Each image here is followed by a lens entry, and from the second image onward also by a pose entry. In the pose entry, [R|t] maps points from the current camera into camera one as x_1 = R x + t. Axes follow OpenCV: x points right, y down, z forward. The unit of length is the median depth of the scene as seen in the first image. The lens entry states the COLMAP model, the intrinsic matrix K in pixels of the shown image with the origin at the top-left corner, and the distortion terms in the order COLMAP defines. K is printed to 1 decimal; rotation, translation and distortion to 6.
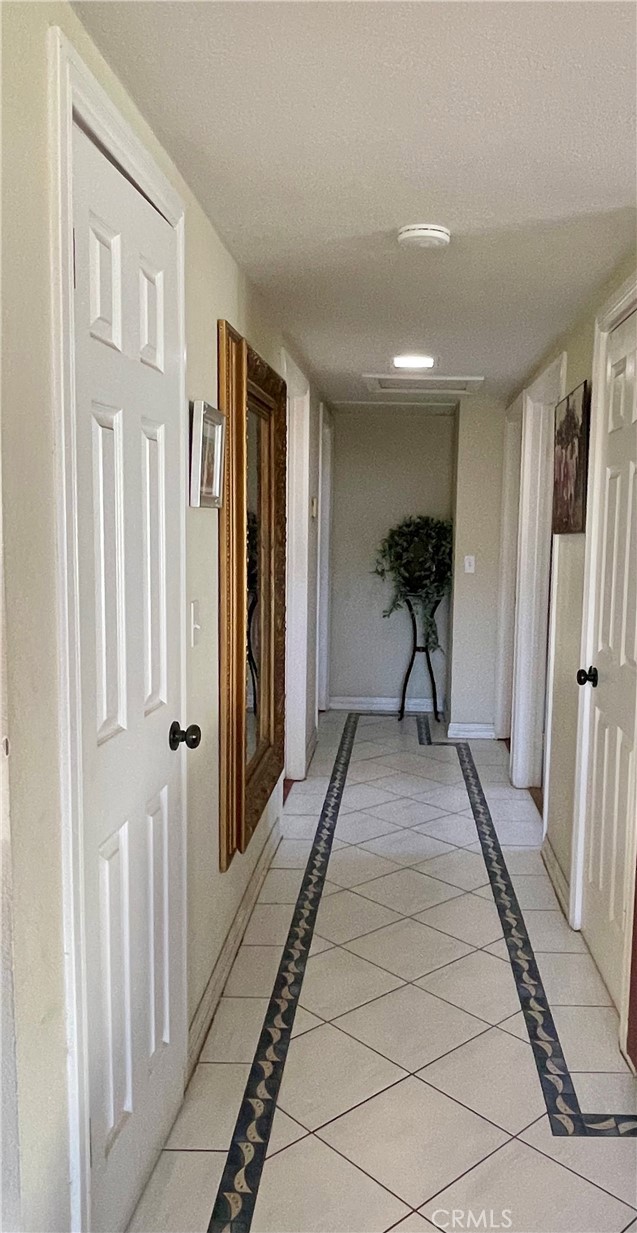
lens RADIAL K [[881.1, 0, 322.0], [0, 881.1, 617.0], [0, 0, 1]] dist [-0.008235, -0.005884]
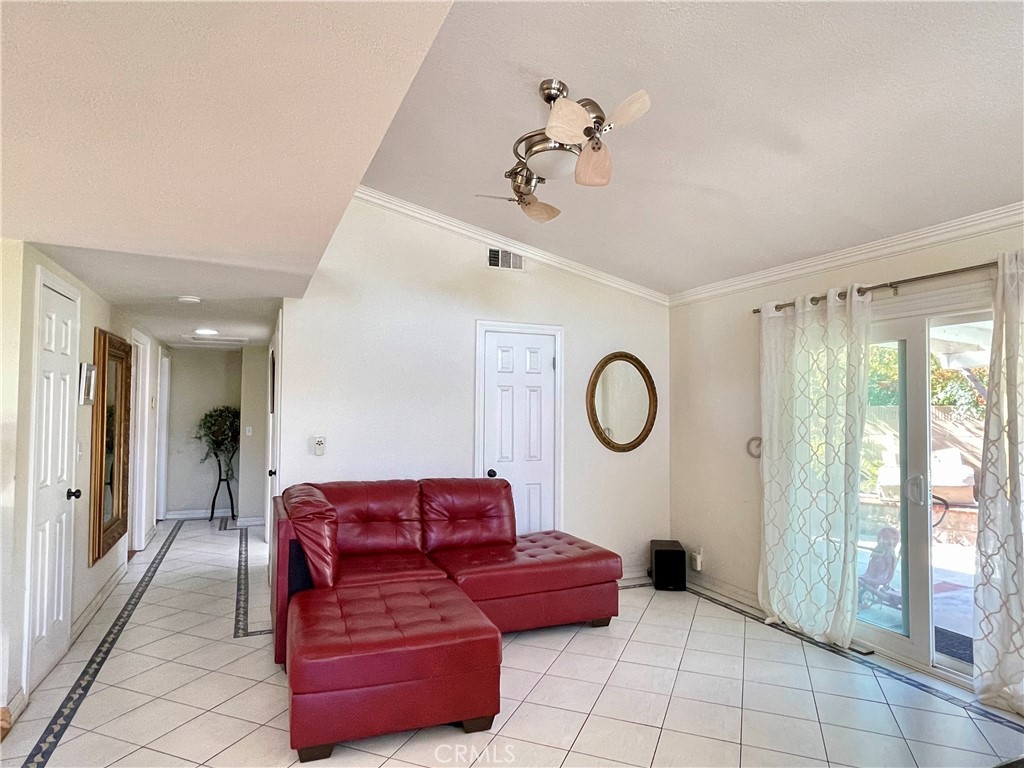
lens RADIAL K [[631.5, 0, 510.1], [0, 631.5, 375.9], [0, 0, 1]] dist [-0.023465, 0.004592]
pose [[0.891933, 0.010149, 0.452053, 0.103472], [0.061314, 0.987799, -0.143154, 0.092086], [-0.447990, 0.155401, 0.880429, -0.836750]]
